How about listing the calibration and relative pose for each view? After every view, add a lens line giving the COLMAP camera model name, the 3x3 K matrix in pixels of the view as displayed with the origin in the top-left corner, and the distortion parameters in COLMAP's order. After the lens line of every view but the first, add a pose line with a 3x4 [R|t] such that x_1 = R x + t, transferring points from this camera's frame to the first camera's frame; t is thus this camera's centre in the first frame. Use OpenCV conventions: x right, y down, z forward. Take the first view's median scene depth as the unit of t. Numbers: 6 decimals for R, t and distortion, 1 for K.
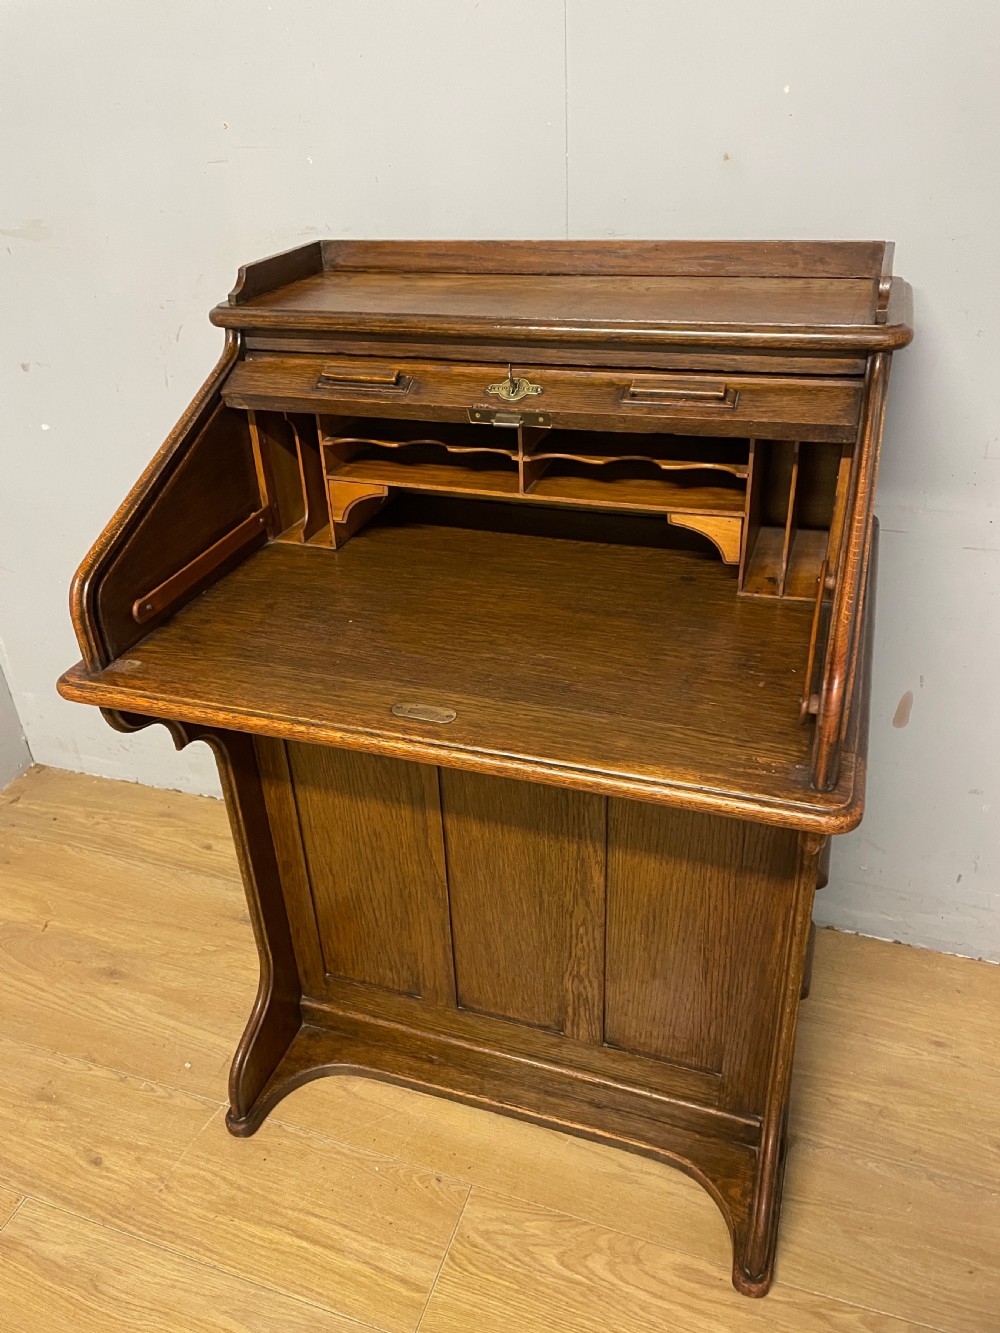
lens RADIAL K [[1004.6, 0, 493.6], [0, 1004.6, 659.6], [0, 0, 1]] dist [0.102074, -0.121471]
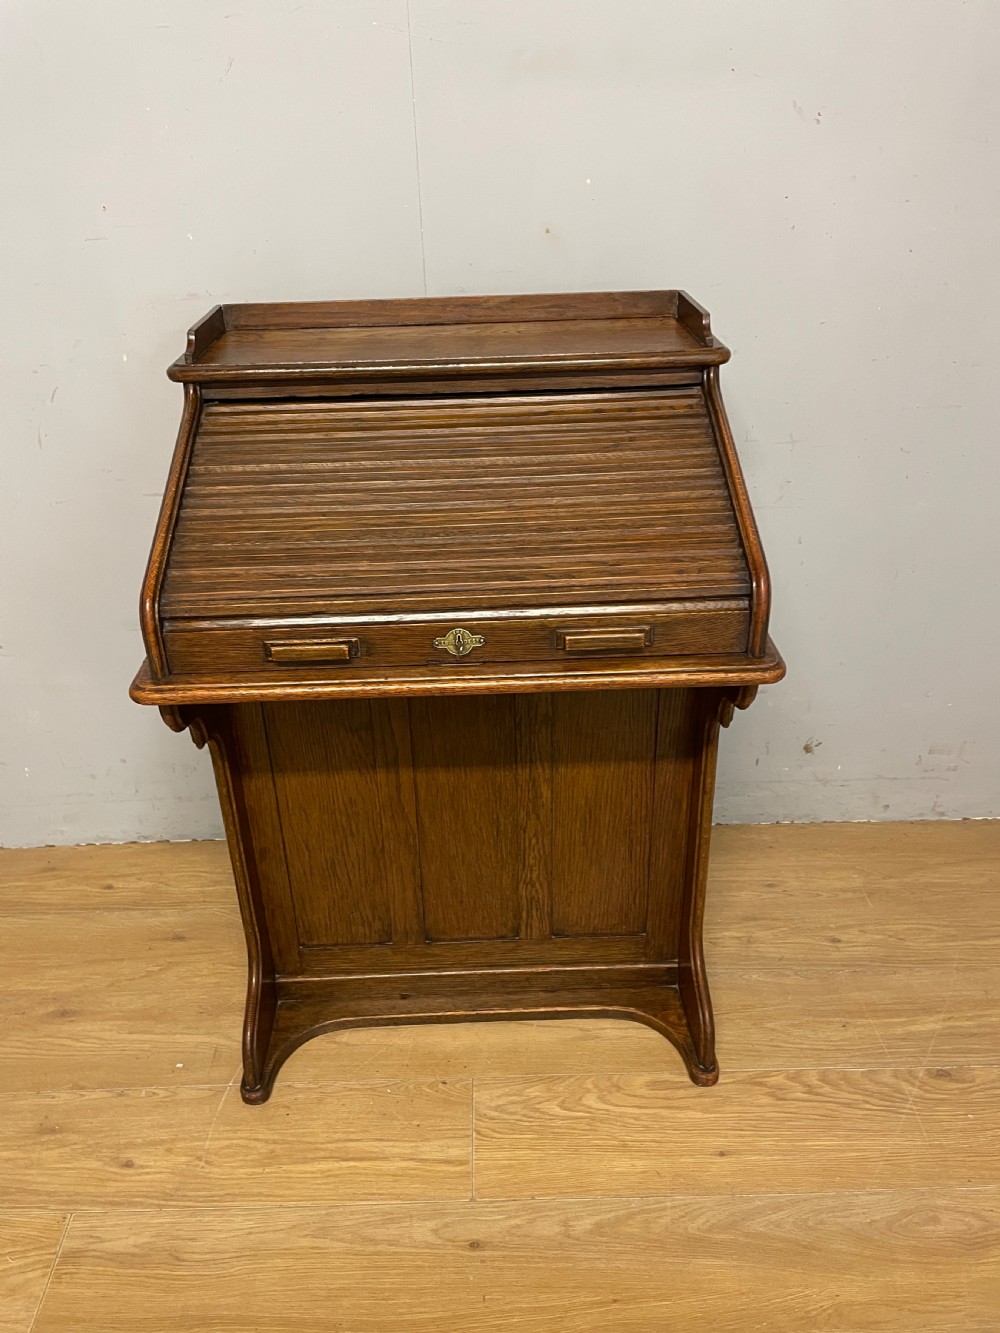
lens RADIAL K [[1004.6, 0, 493.6], [0, 1004.6, 659.6], [0, 0, 1]] dist [0.102074, -0.121471]
pose [[0.936639, -0.154269, 0.314498, -0.312712], [0.166873, 0.985888, -0.013379, 0.055253], [-0.307996, 0.065012, 0.949164, -0.175534]]
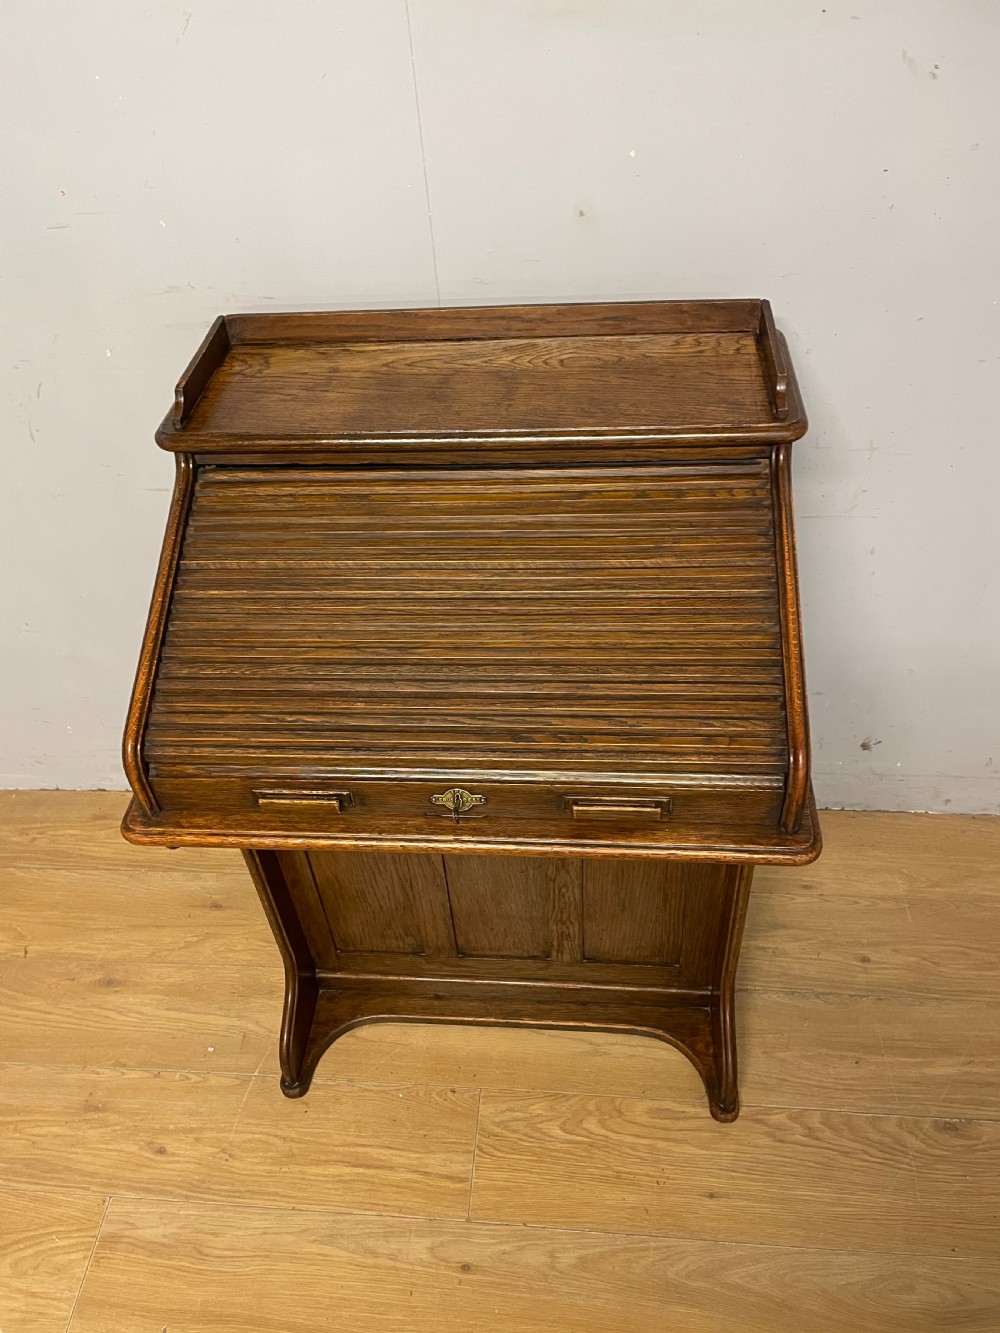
lens RADIAL K [[1006.7, 0, 492.7], [0, 1006.7, 679.8], [0, 0, 1]] dist [0.104521, -0.132562]
pose [[0.969809, -0.183304, 0.160841, -0.142899], [0.144859, 0.963595, 0.224722, -0.258405], [-0.196178, -0.194638, 0.961057, -0.098061]]
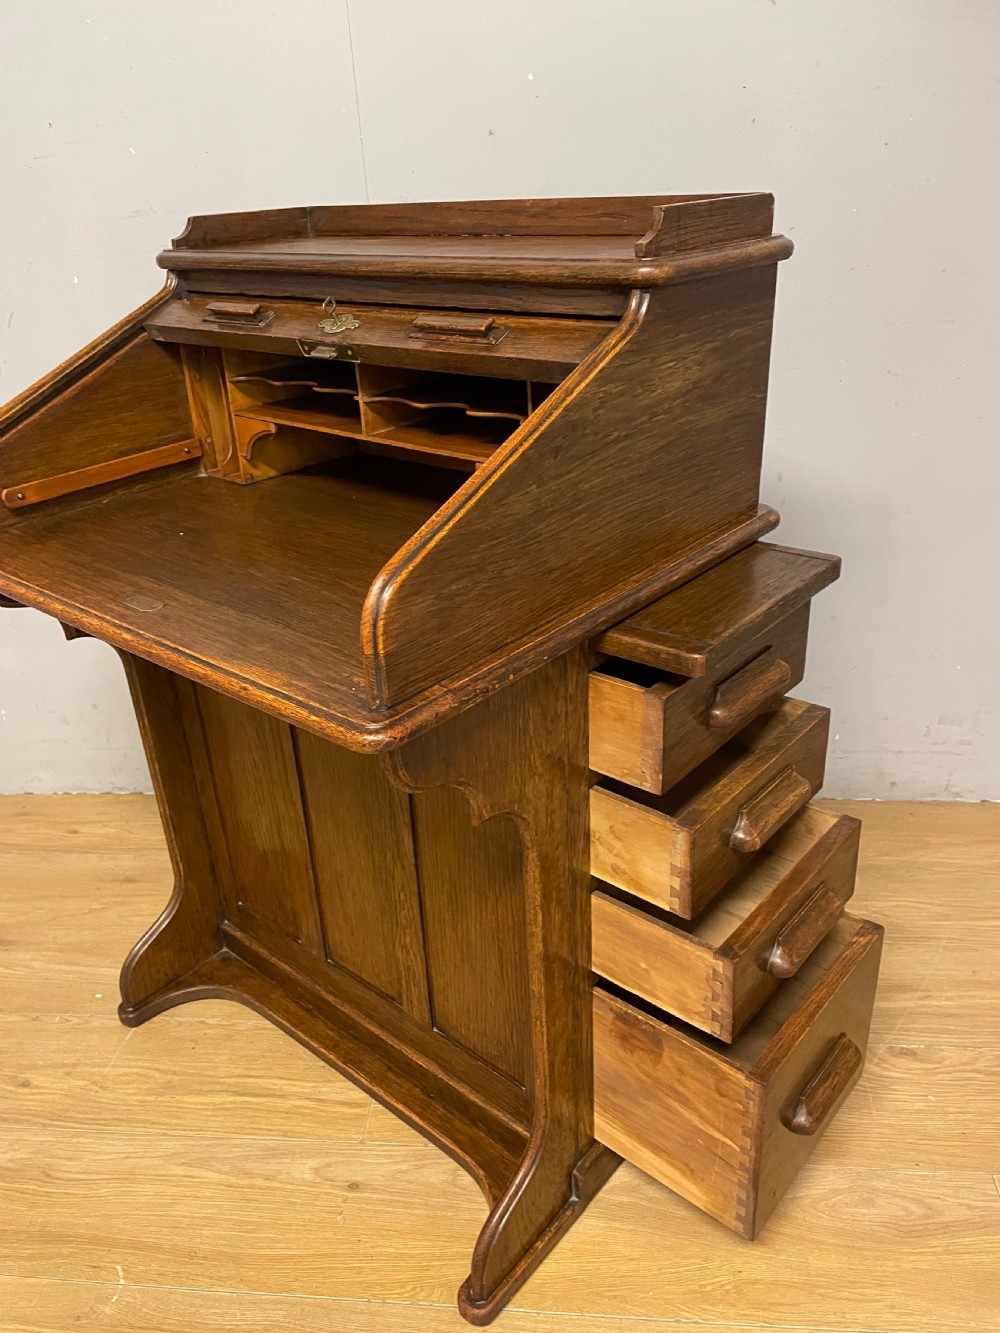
lens RADIAL K [[1006.7, 0, 492.7], [0, 1006.7, 679.8], [0, 0, 1]] dist [0.104521, -0.132562]
pose [[0.972077, -0.116960, 0.203438, -0.121340], [0.131842, 0.989382, -0.061159, 0.230730], [-0.194124, 0.086273, 0.977176, -0.150714]]
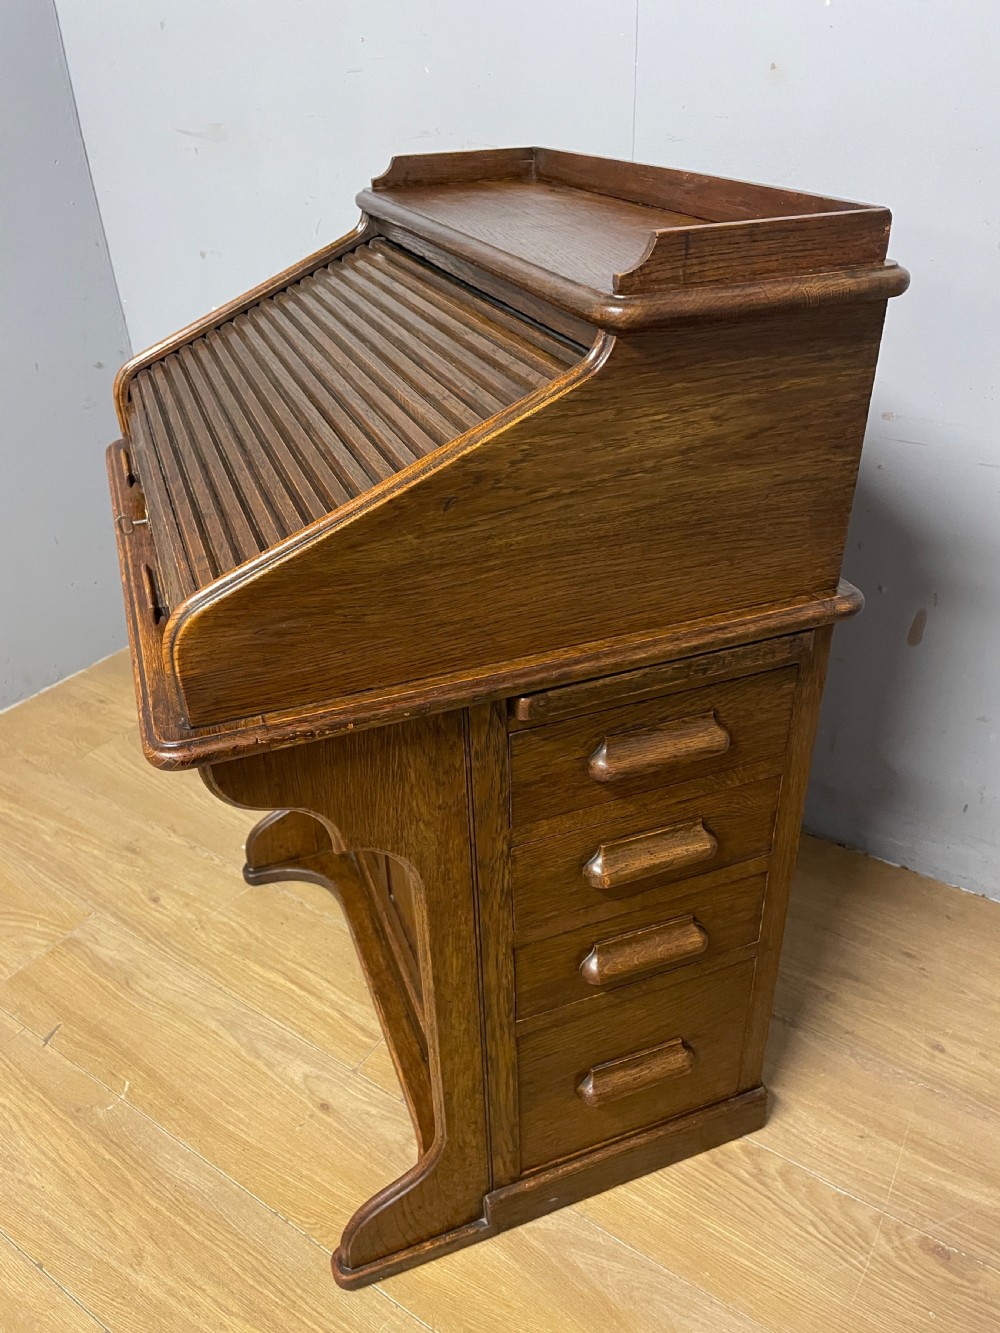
lens RADIAL K [[1007.0, 0, 500.0], [0, 1007.0, 666.5], [0, 0, 1]] dist [0.101602, -0.127308]
pose [[0.965637, 0.144981, -0.215698, 0.232931], [-0.140115, 0.989415, 0.037768, 0.120308], [0.218890, -0.006248, 0.975730, -0.102406]]
